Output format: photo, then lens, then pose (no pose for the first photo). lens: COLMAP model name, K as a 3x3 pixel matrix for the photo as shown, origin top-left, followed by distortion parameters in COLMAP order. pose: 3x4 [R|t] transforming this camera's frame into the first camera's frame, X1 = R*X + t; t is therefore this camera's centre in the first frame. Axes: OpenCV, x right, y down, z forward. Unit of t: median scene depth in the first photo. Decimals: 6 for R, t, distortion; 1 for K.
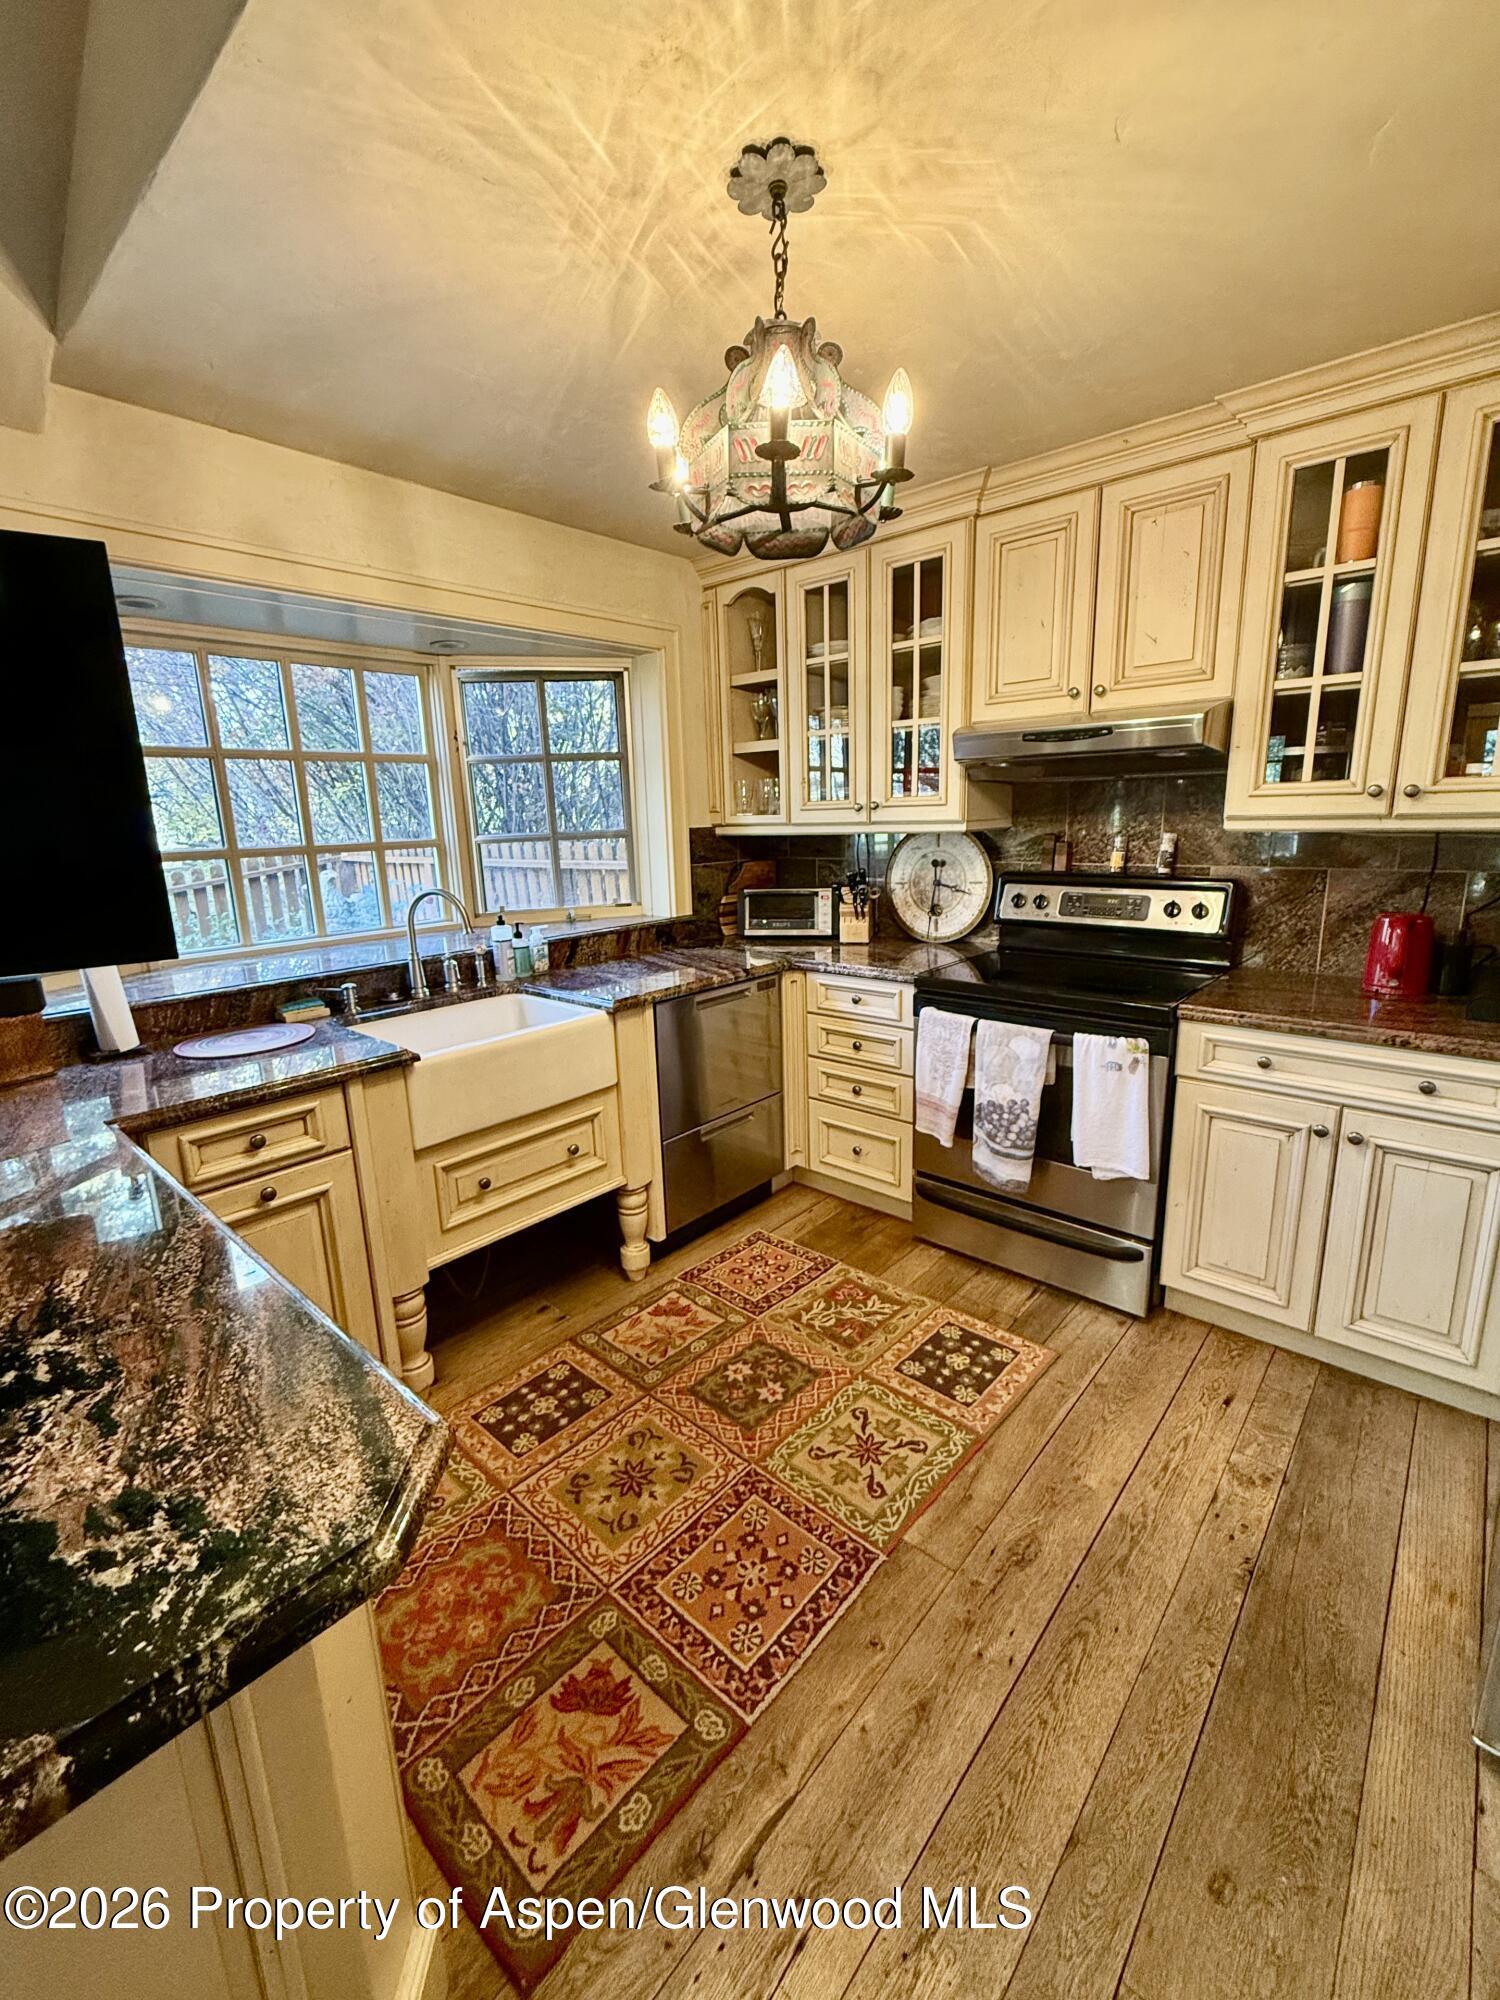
lens RADIAL K [[848.6, 0, 733.2], [0, 848.6, 993.2], [0, 0, 1]] dist [-0.000169, 0.000430]
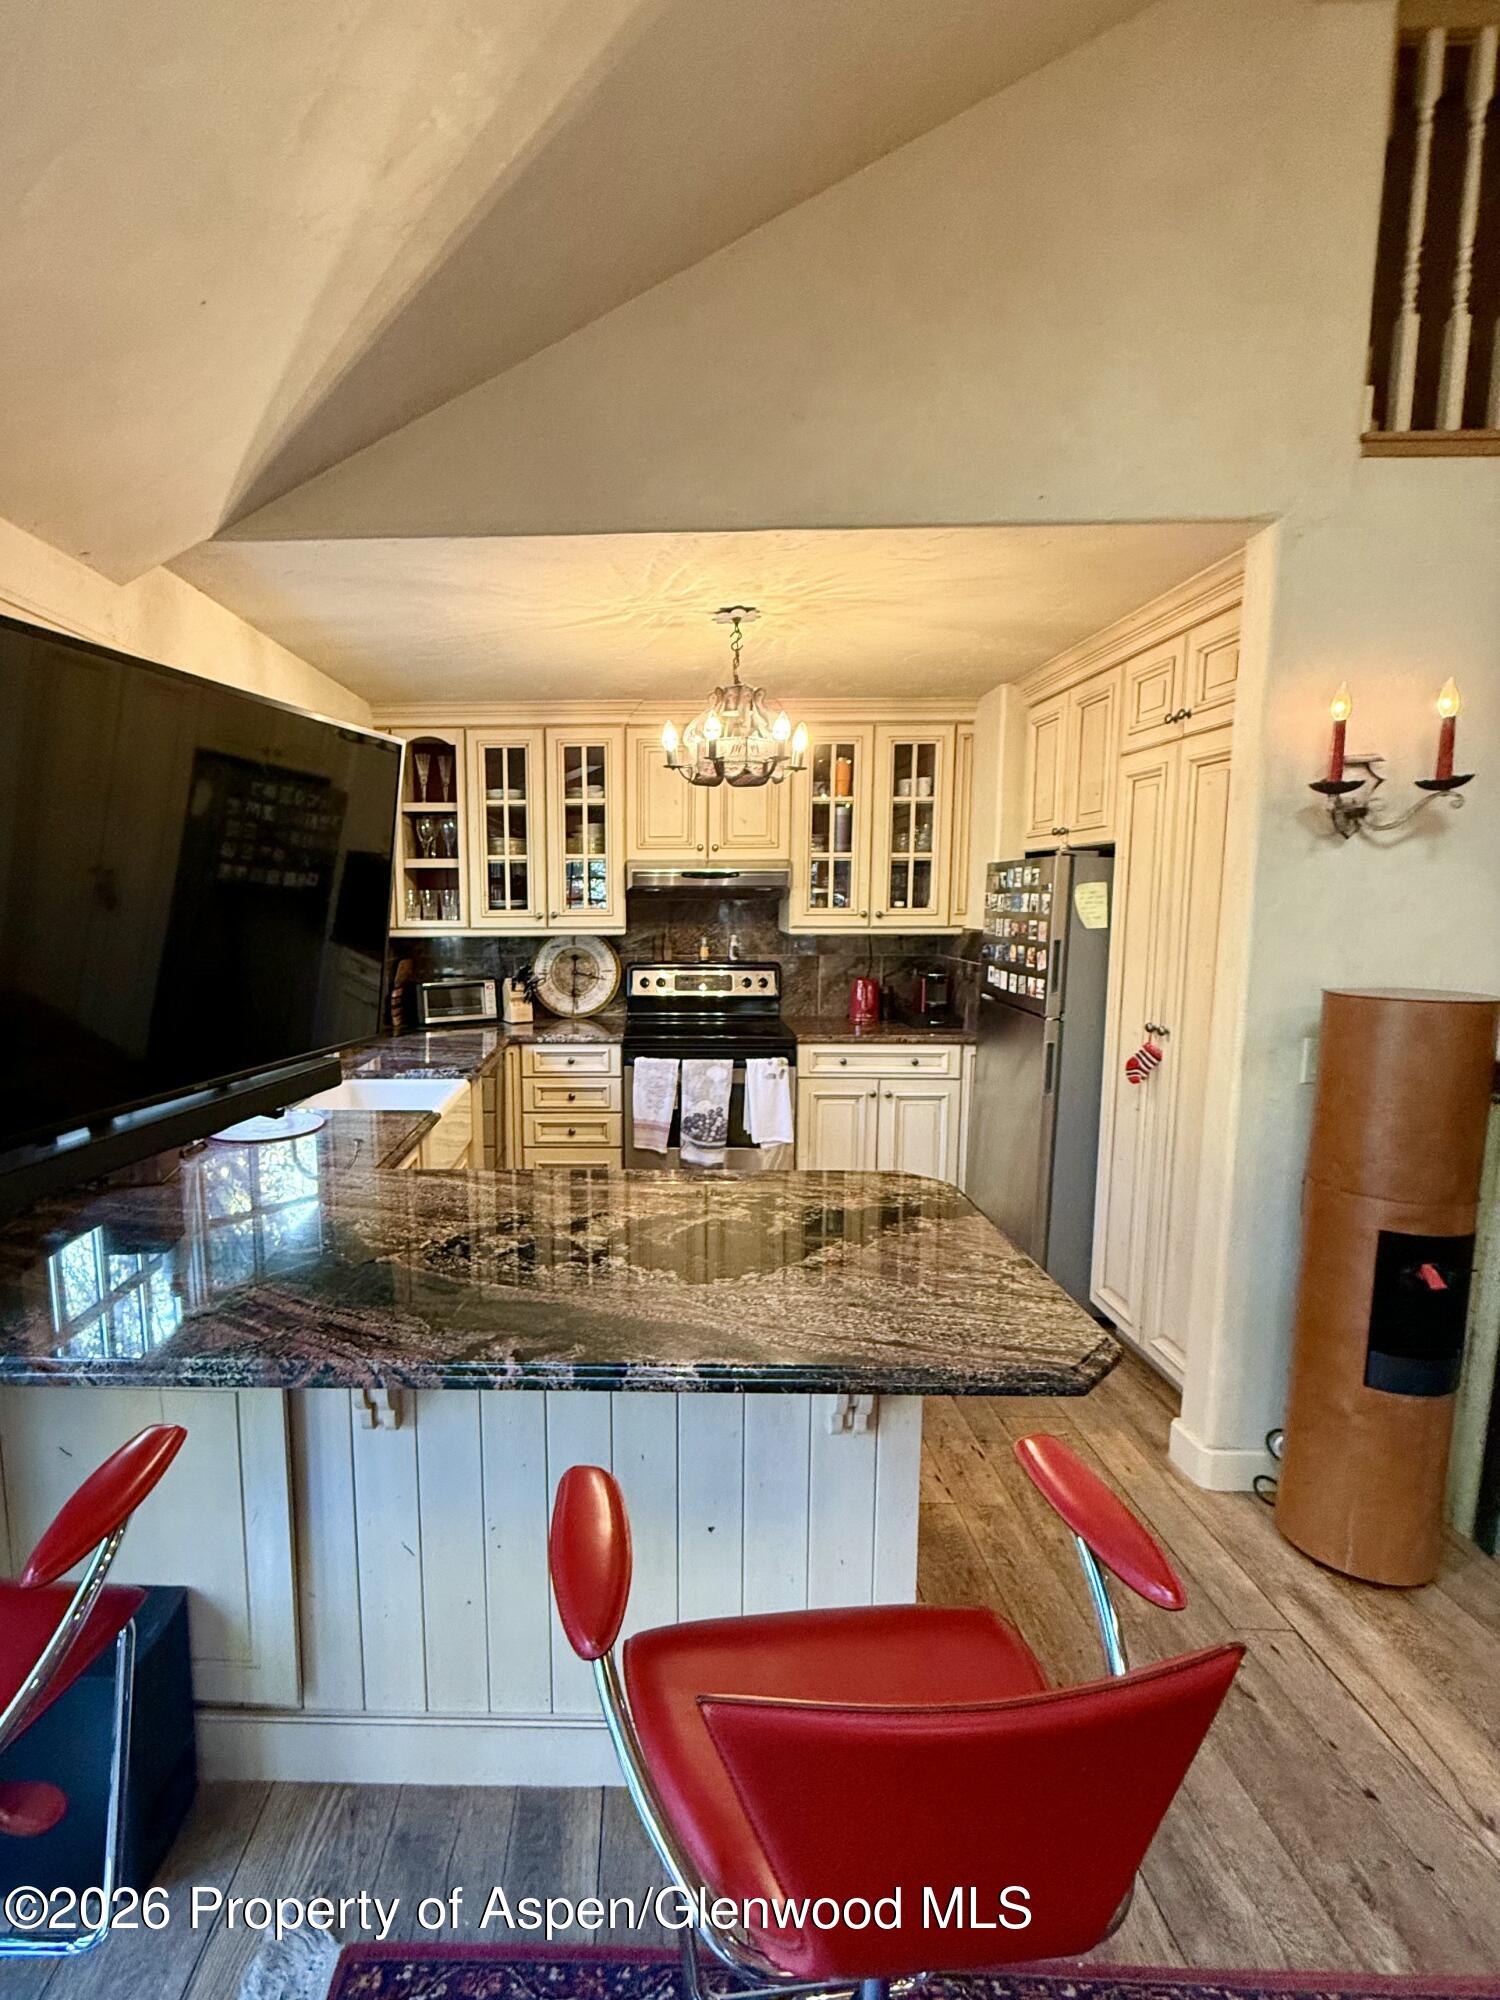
lens RADIAL K [[938.0, 0, 637.2], [0, 938.0, 1002.1], [0, 0, 1]] dist [0.002496, 0.000388]
pose [[0.761334, -0.050451, 0.646394, -0.816301], [0.120021, 0.990704, -0.064039, 0.026071], [-0.637154, 0.126336, 0.760312, -0.206676]]
